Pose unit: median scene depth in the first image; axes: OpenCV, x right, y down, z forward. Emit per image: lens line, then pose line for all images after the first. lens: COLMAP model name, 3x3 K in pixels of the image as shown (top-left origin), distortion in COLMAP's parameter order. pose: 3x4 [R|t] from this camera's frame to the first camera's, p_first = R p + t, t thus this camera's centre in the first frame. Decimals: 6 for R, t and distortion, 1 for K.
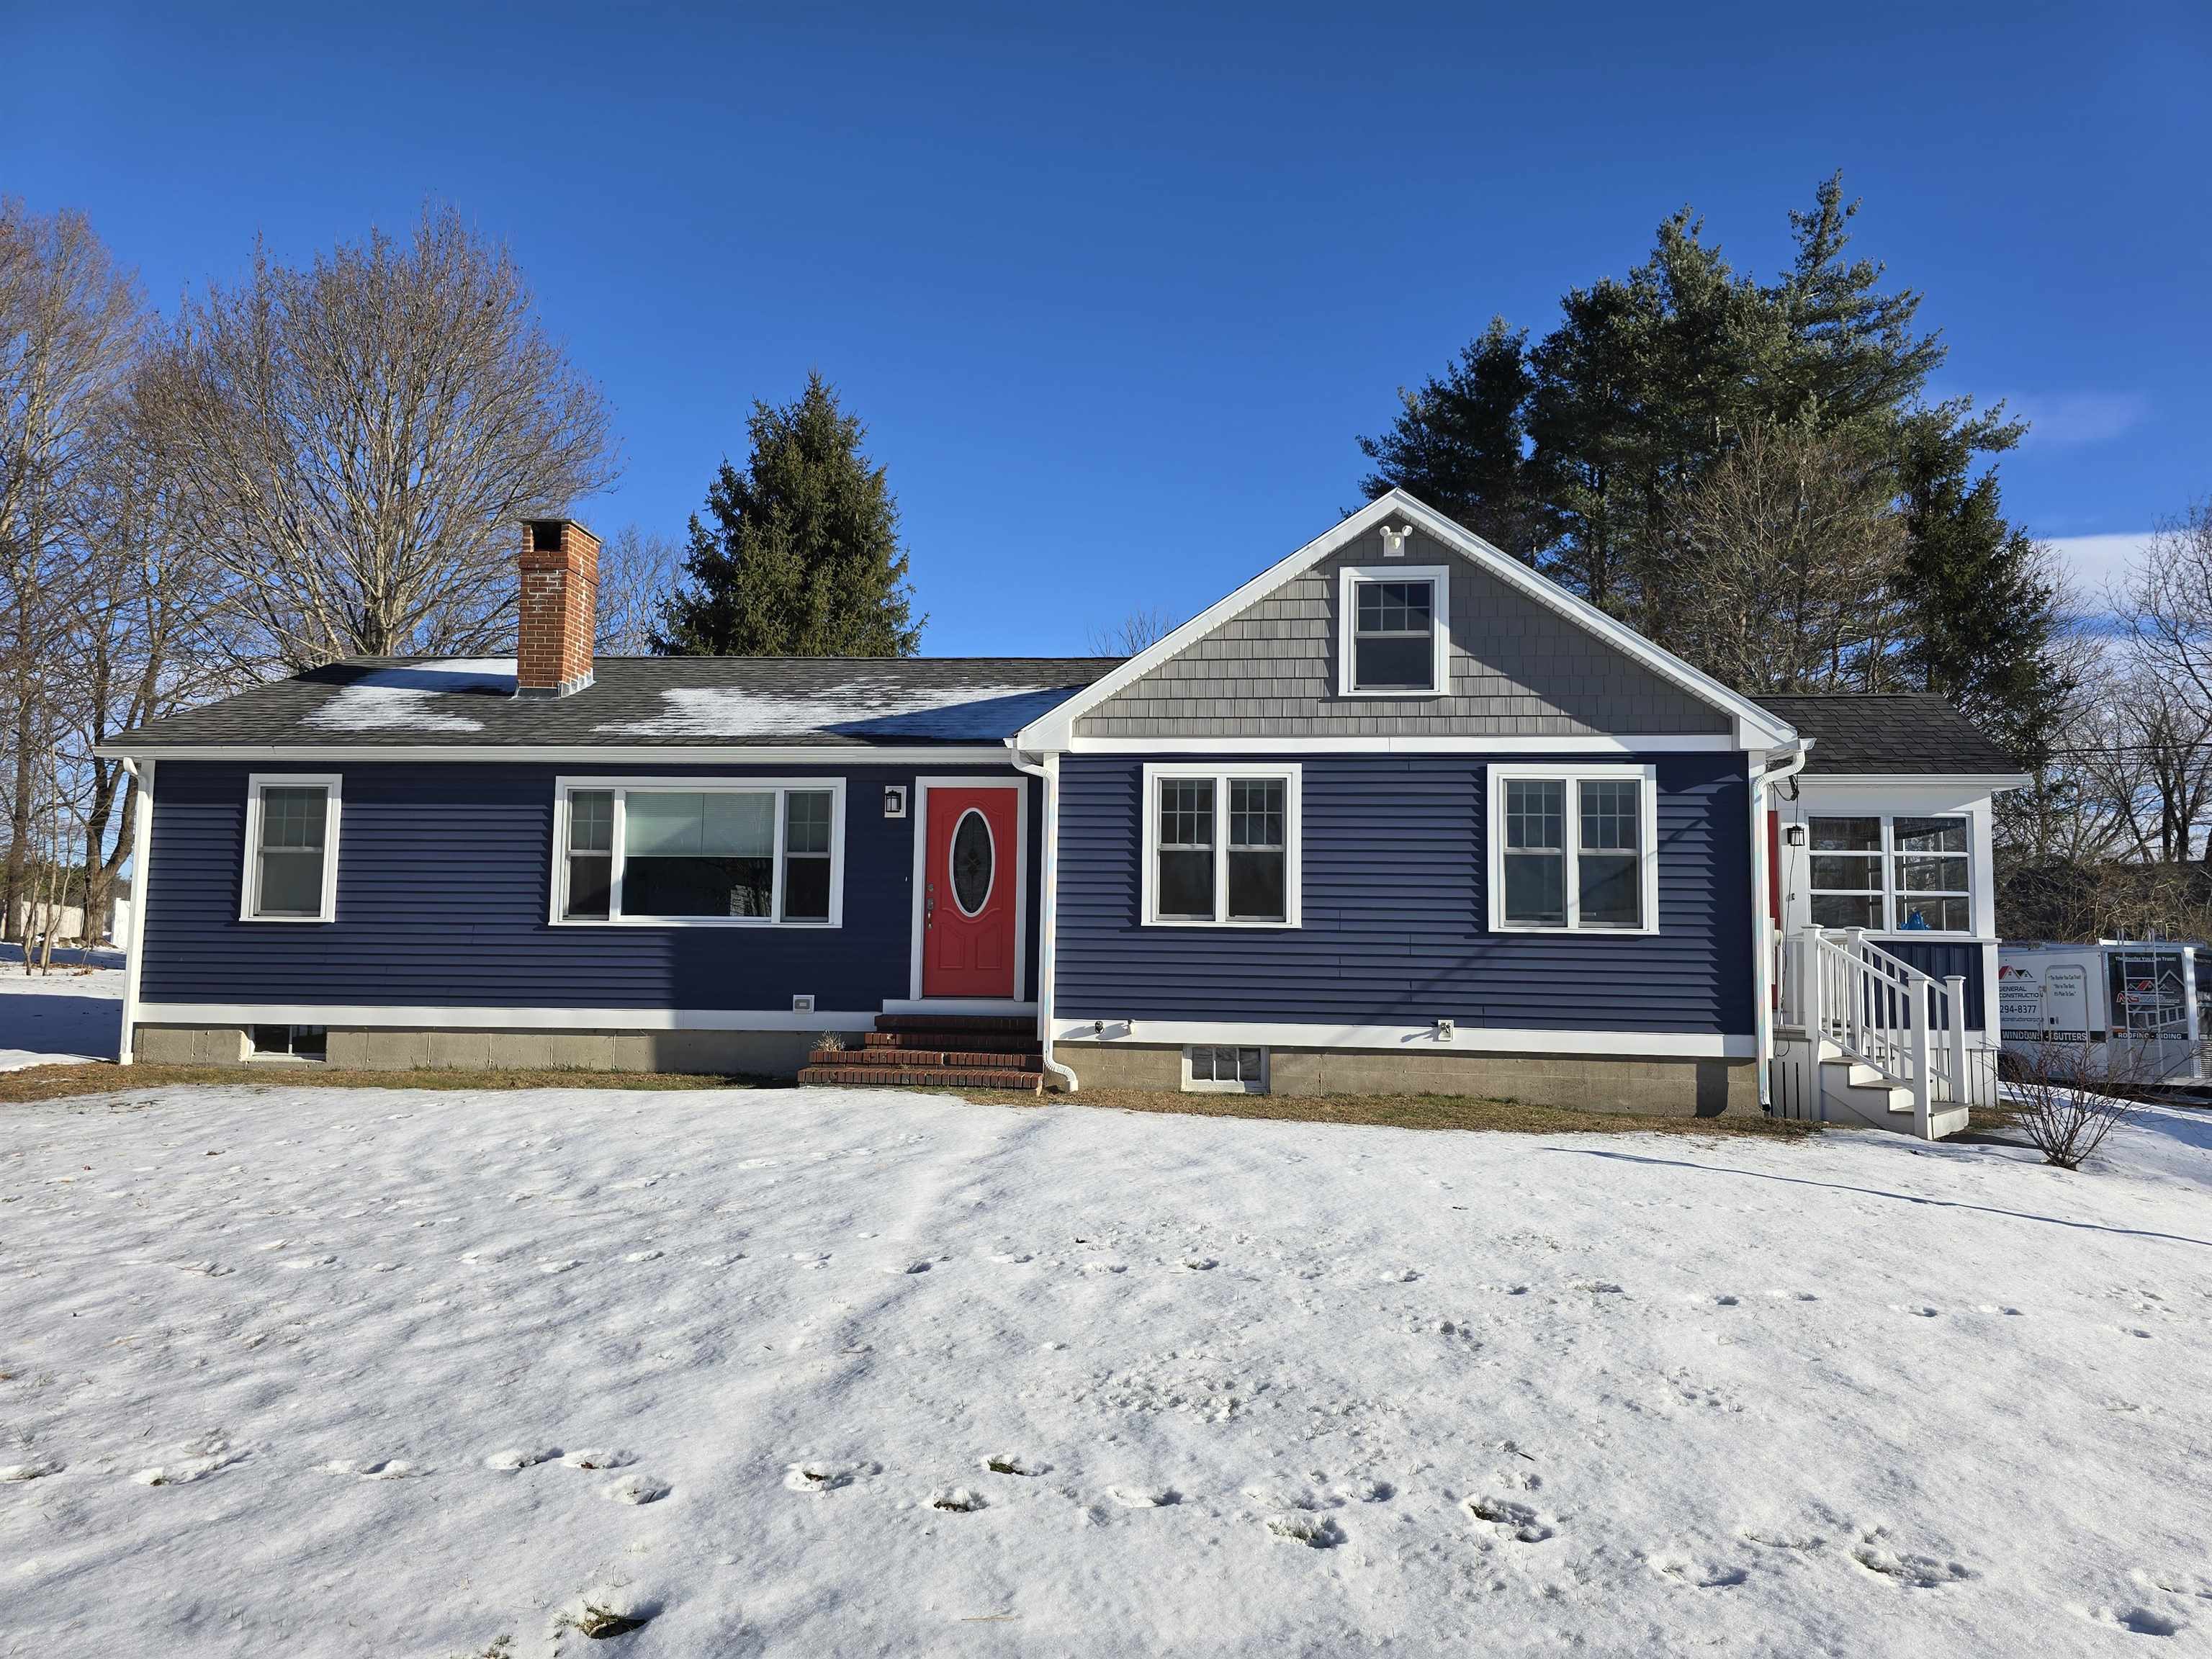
lens RADIAL K [[1451.3, 0, 1105.9], [0, 1451.3, 866.6], [0, 0, 1]] dist [0.116707, -0.152741]
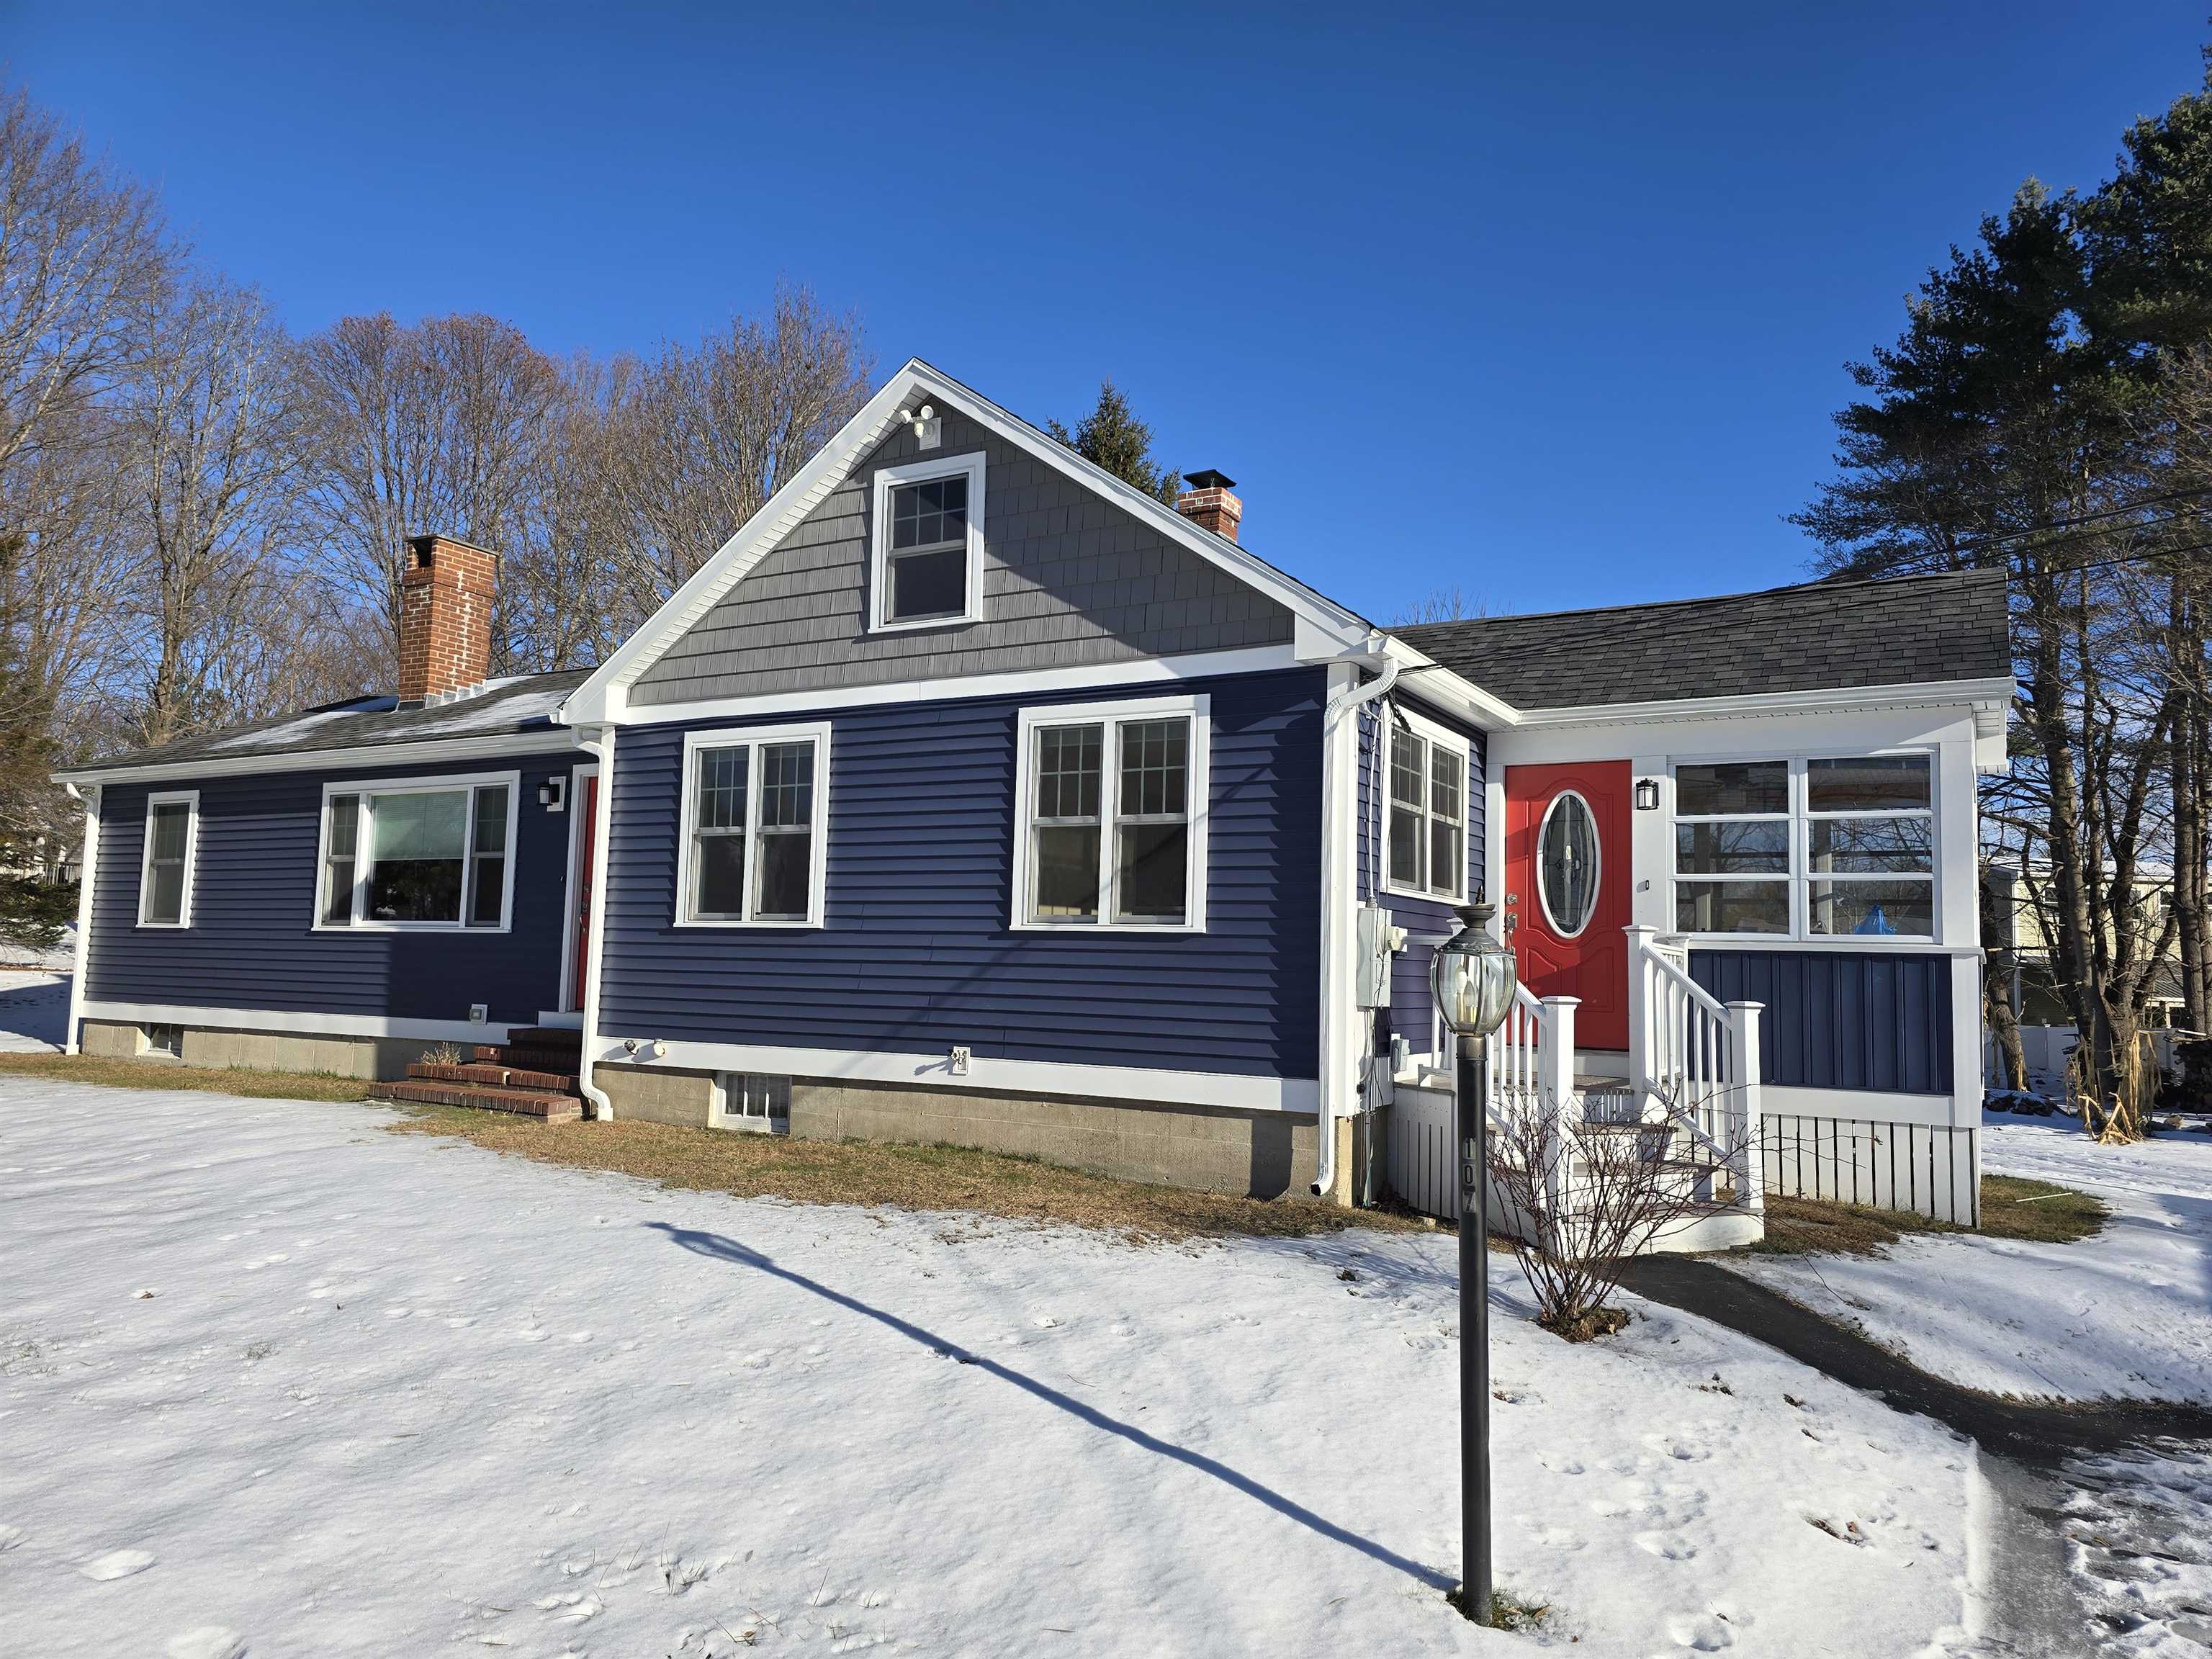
lens RADIAL K [[1451.3, 0, 1105.9], [0, 1451.3, 866.6], [0, 0, 1]] dist [0.116707, -0.152741]
pose [[0.912863, -0.019761, -0.407788, 0.596136], [0.010921, 0.999652, -0.023994, 0.029528], [0.408121, 0.017450, 0.912761, 0.332551]]
